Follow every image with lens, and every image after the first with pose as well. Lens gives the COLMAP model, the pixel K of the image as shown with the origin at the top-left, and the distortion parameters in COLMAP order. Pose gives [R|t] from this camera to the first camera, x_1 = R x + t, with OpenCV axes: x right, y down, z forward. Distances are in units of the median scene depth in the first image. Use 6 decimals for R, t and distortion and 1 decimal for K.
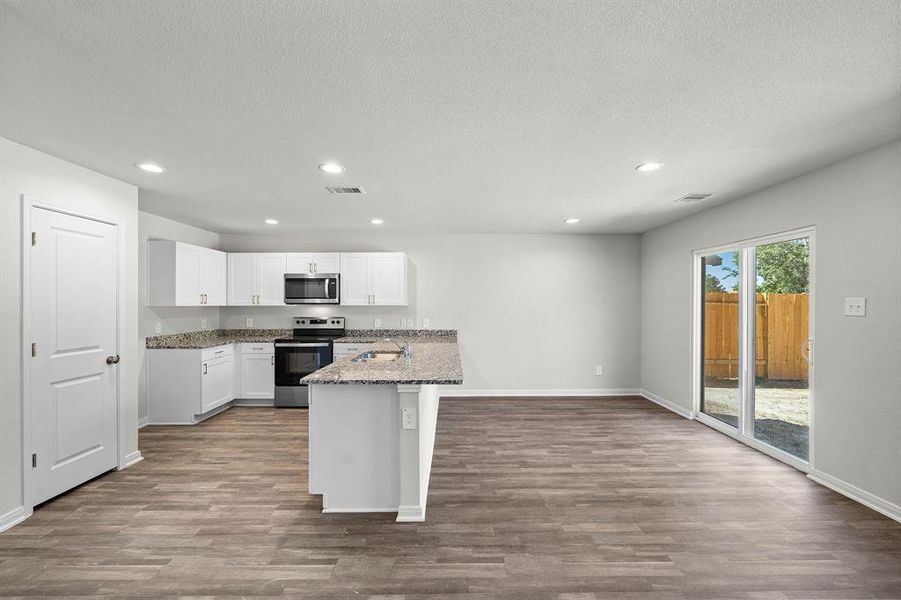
lens RADIAL K [[366.5, 0, 450.5], [0, 366.5, 300.0], [0, 0, 1]] dist [0.000778, 0.000092]
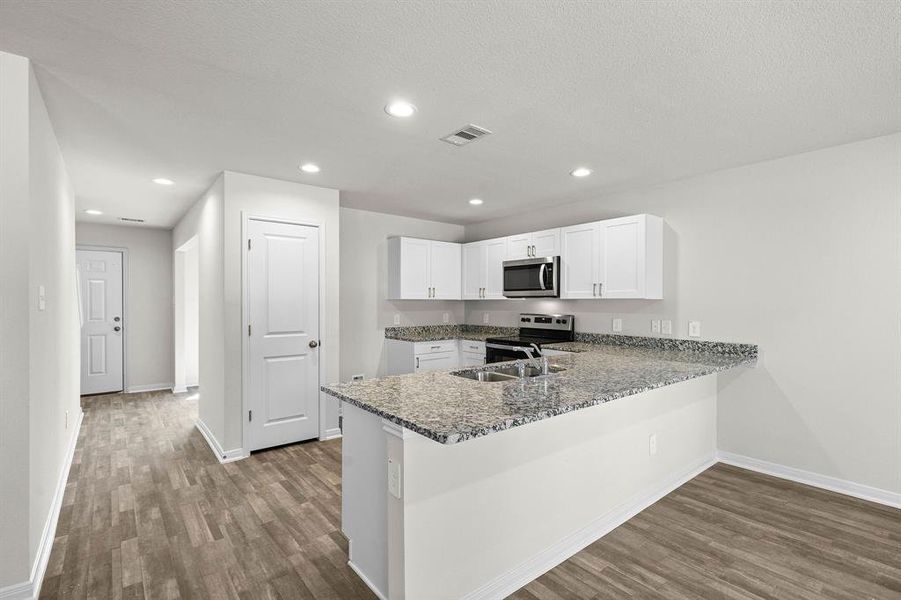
lens RADIAL K [[420.6, 0, 450.5], [0, 420.6, 300.0], [0, 0, 1]] dist [0.000241, 0.000275]
pose [[0.631766, -0.000910, -0.775159, 0.249572], [0.004563, 0.999986, 0.002546, 0.015532], [0.775146, -0.005146, 0.631761, 0.330238]]
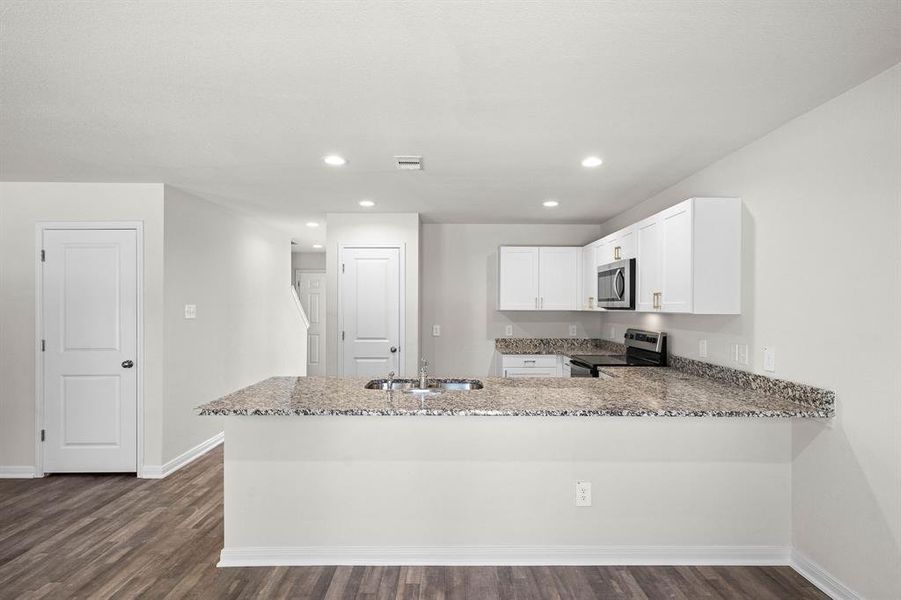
lens RADIAL K [[466.2, 0, 446.6], [0, 466.2, 300.0], [0, 0, 1]] dist [0.001007, -0.000085]
pose [[0.005156, -0.012438, -0.999909, 0.519668], [0.006652, 0.999901, -0.012404, 0.003567], [0.999965, -0.006588, 0.005238, 0.785567]]
